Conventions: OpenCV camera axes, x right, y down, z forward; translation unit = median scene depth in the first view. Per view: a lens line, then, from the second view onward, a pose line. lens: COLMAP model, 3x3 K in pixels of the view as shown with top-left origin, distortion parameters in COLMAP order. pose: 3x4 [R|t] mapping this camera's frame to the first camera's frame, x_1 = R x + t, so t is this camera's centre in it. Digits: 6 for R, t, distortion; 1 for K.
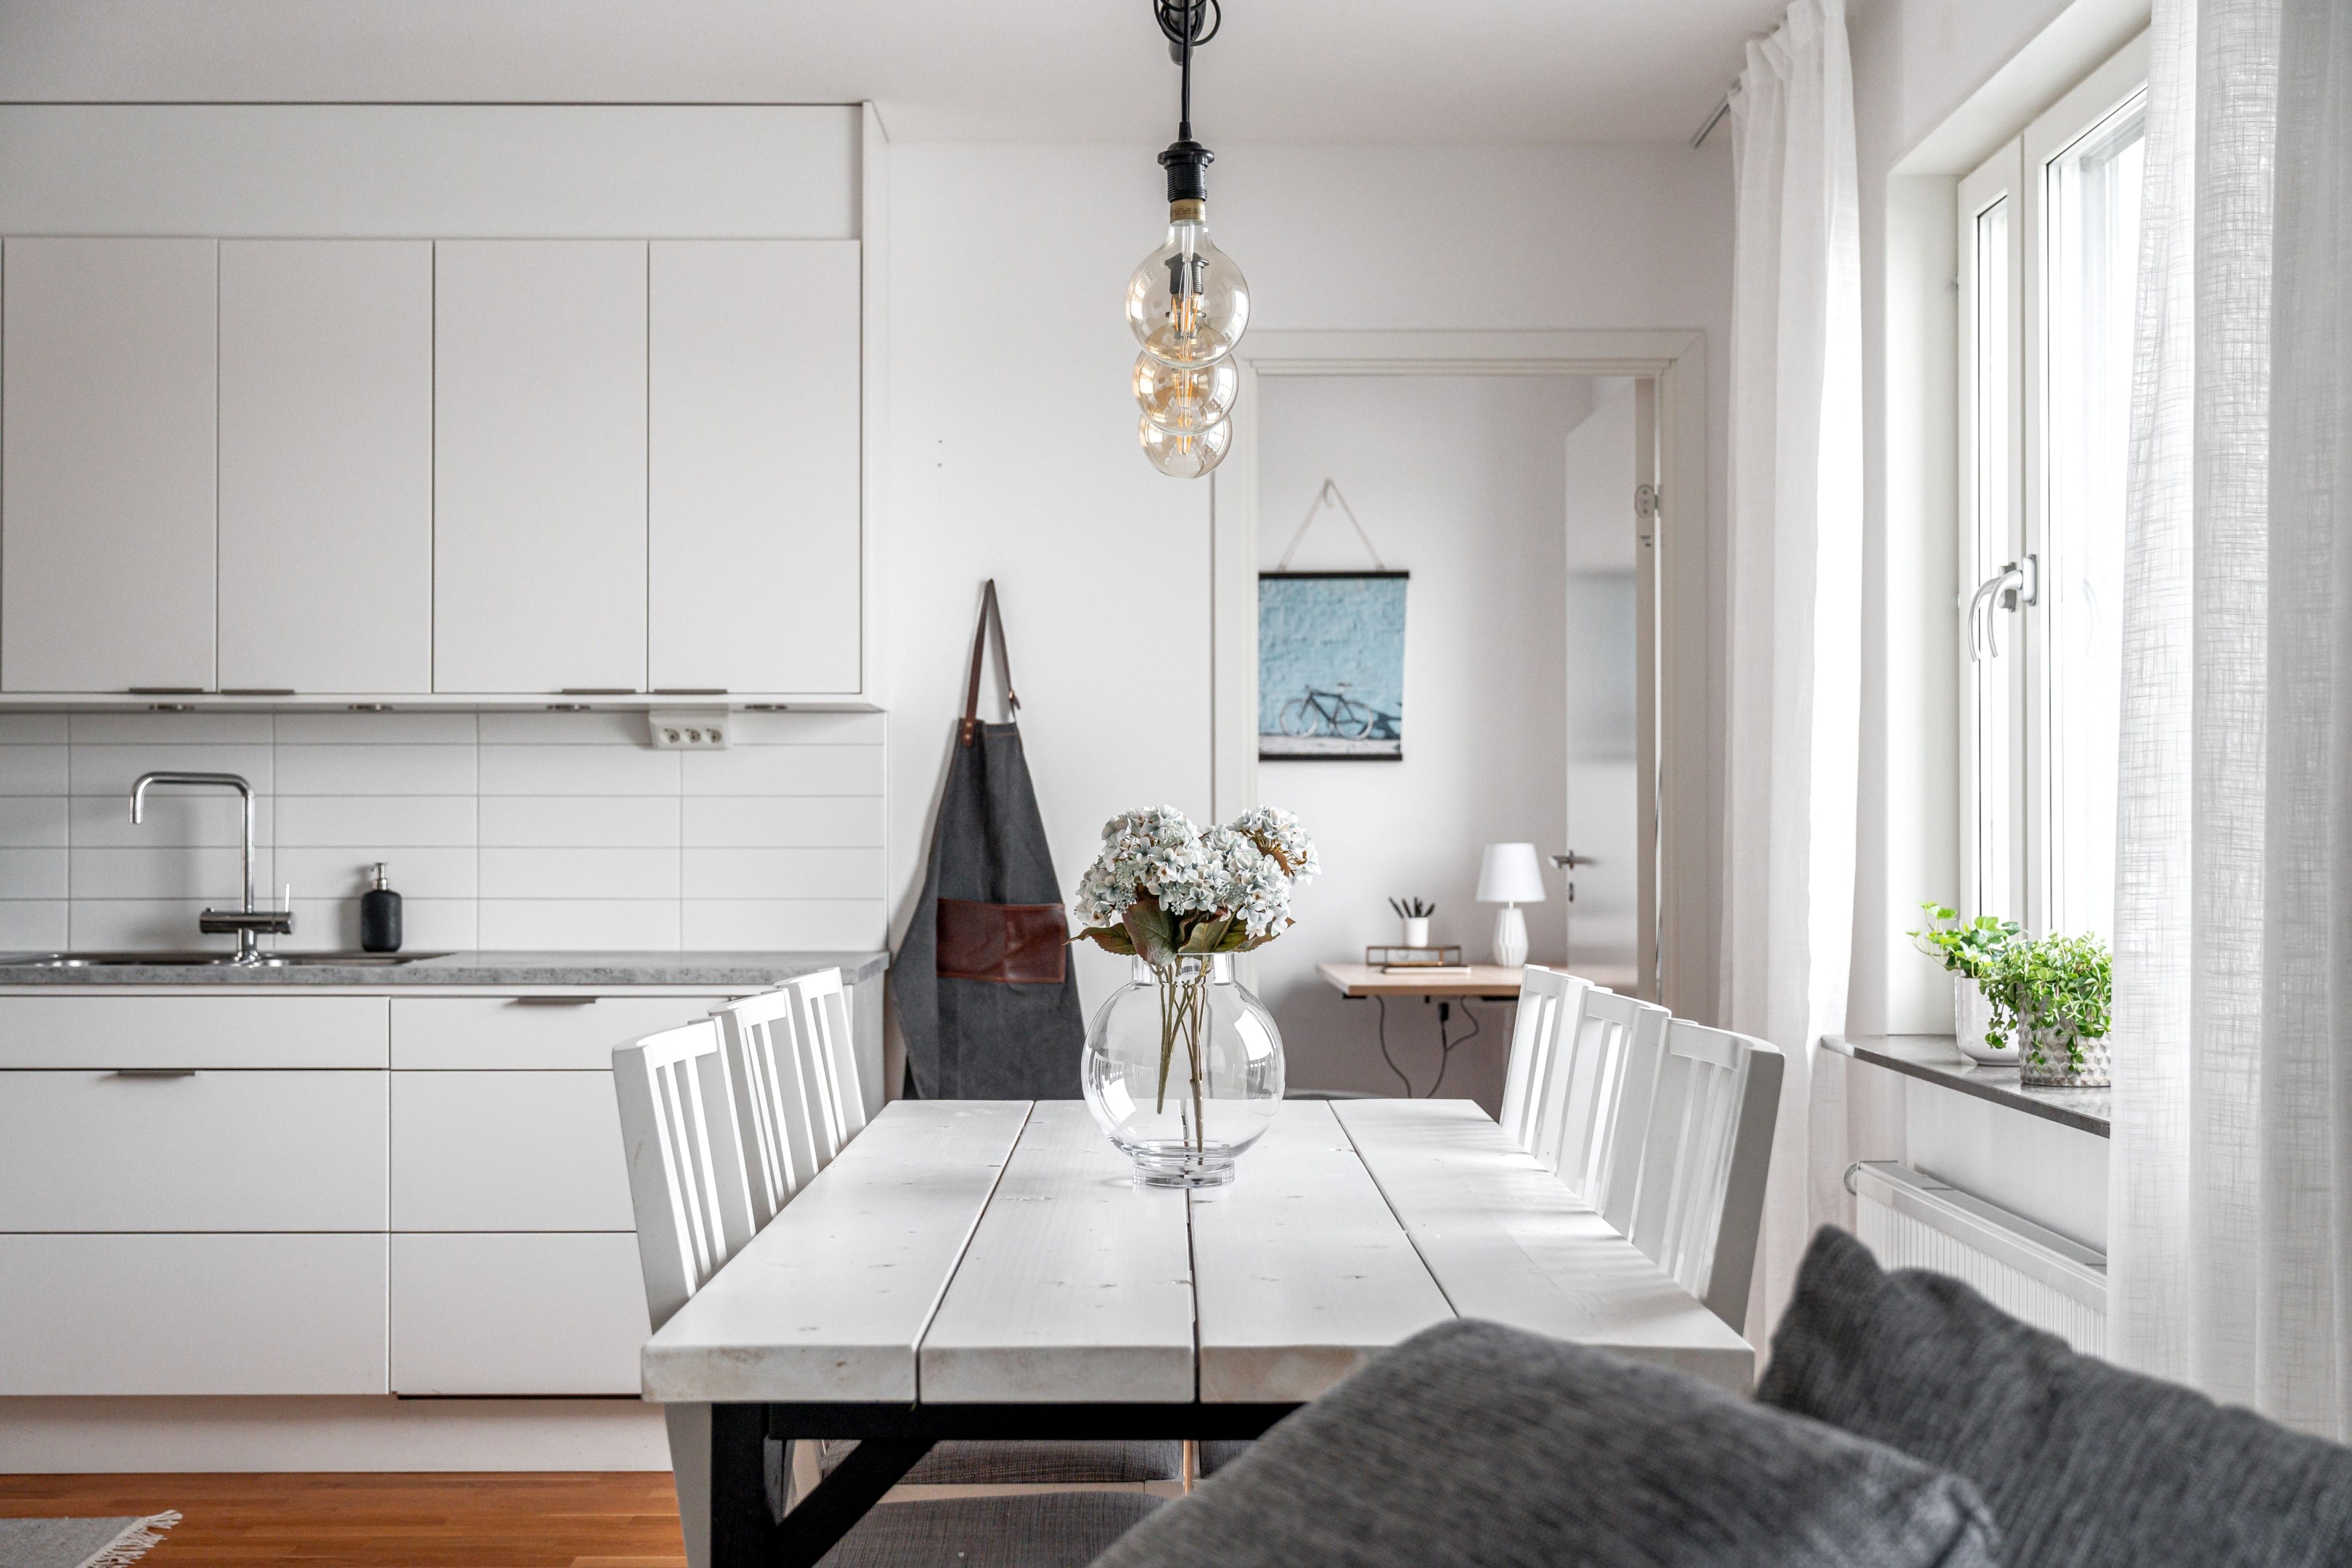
lens RADIAL K [[2766.0, 0, 1176.0], [0, 2766.0, 784.0], [0, 0, 1]] dist [-0.001325, -0.016033]
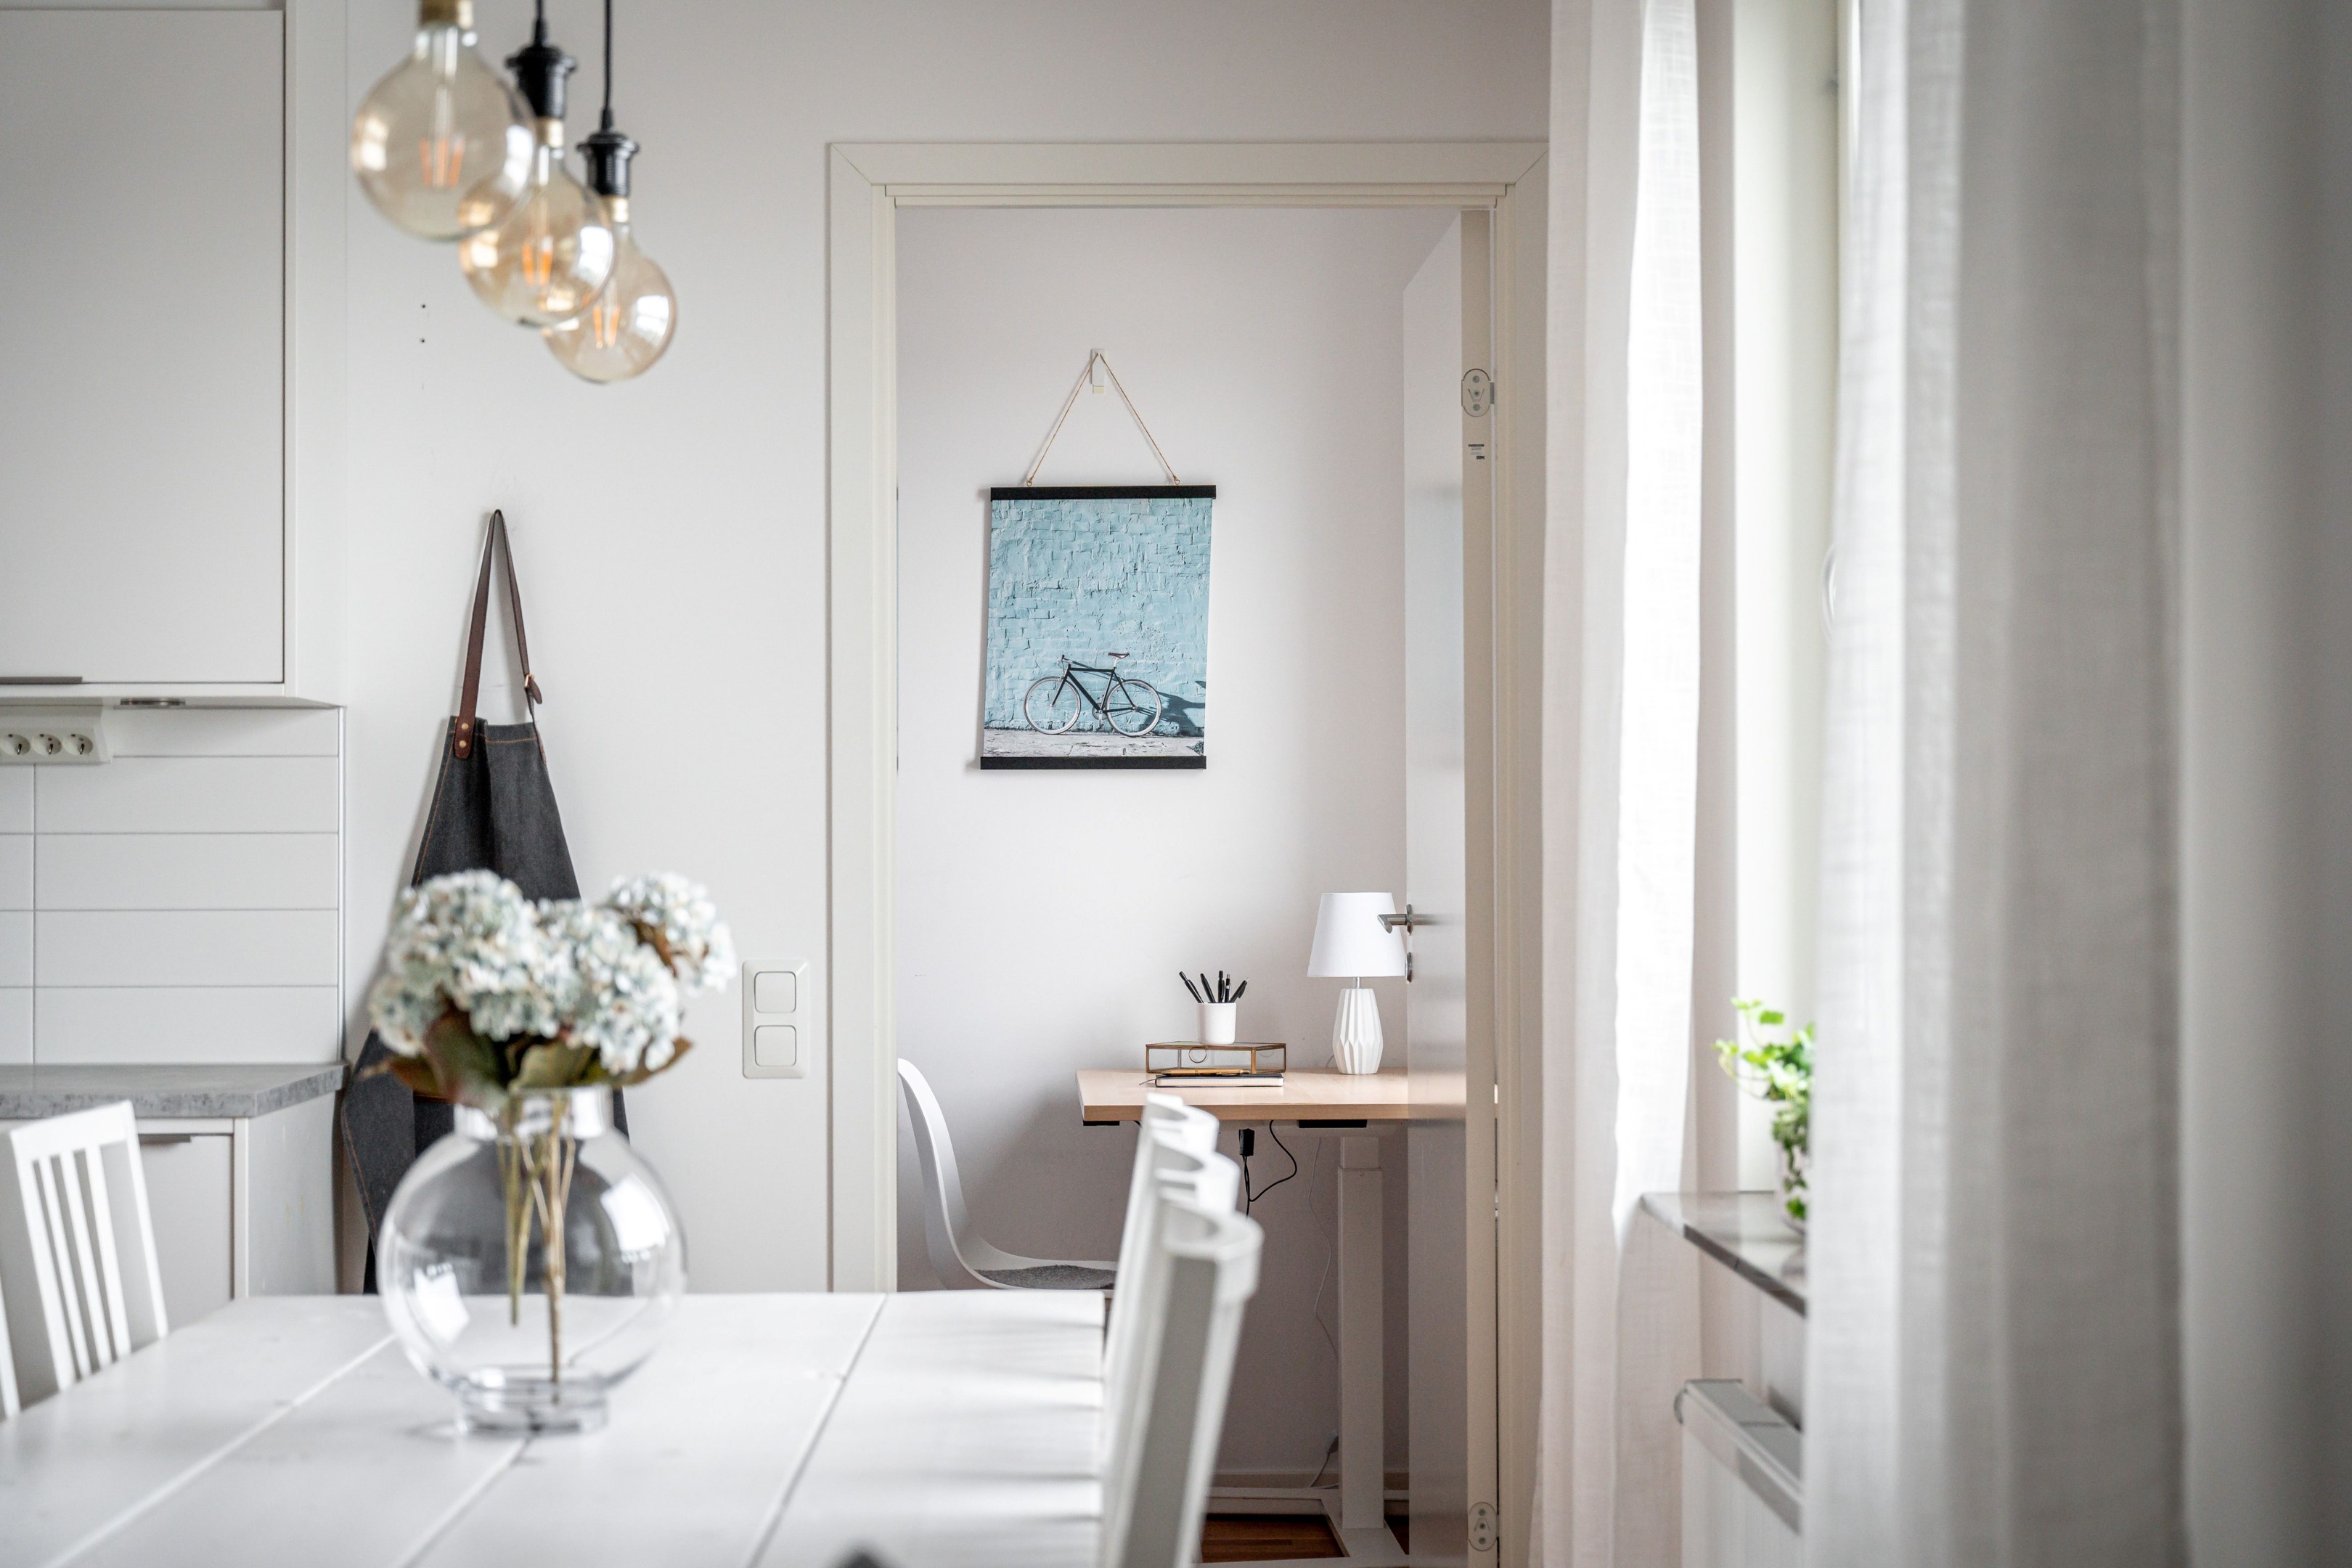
lens RADIAL K [[4150.3, 0, 1173.5], [0, 4150.3, 738.9], [0, 0, 1]] dist [0.012337, 0.006895]
pose [[0.999940, -0.002179, 0.010701, 0.087373], [0.002270, 0.999962, -0.008470, -0.009504], [-0.010683, 0.008493, 0.999907, -0.012015]]
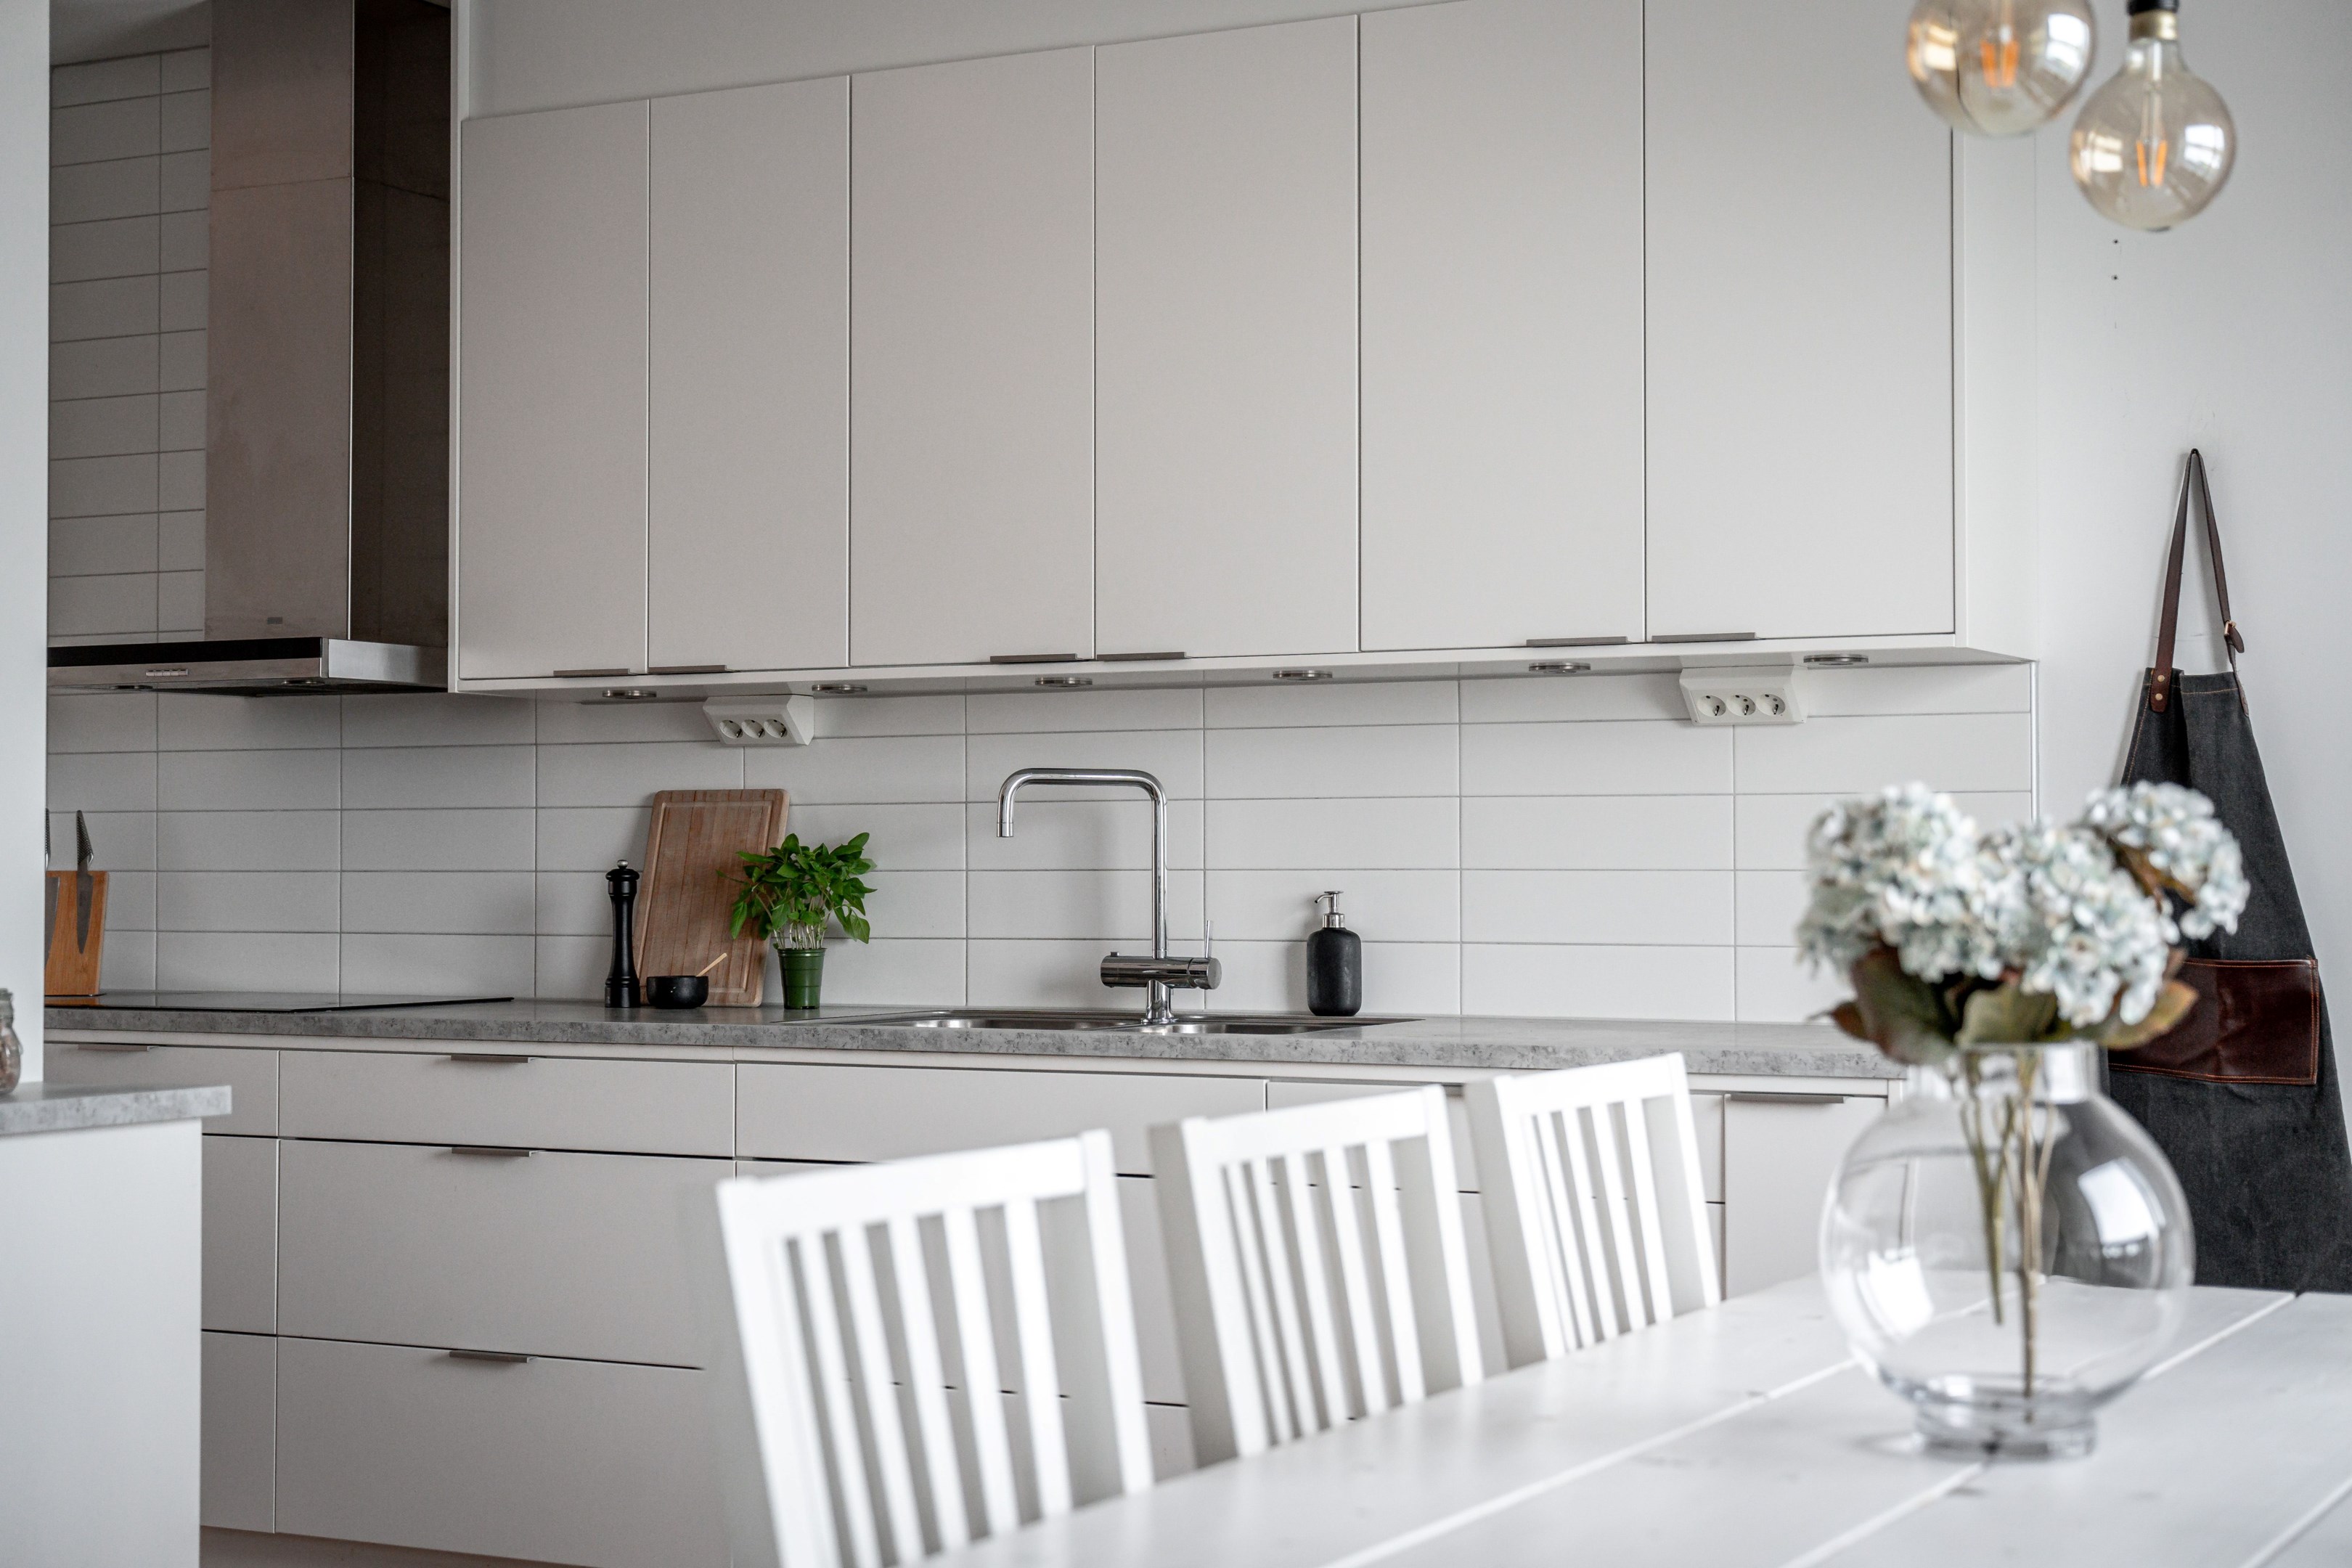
lens RADIAL K [[3604.6, 0, 1176.0], [0, 3604.6, 784.0], [0, 0, 1]] dist [0.006676, -0.098516]
pose [[0.880902, -0.011754, -0.473153, 0.119816], [0.010089, 0.999931, -0.006057, 0.005885], [0.473192, 0.000562, 0.880959, 0.157058]]
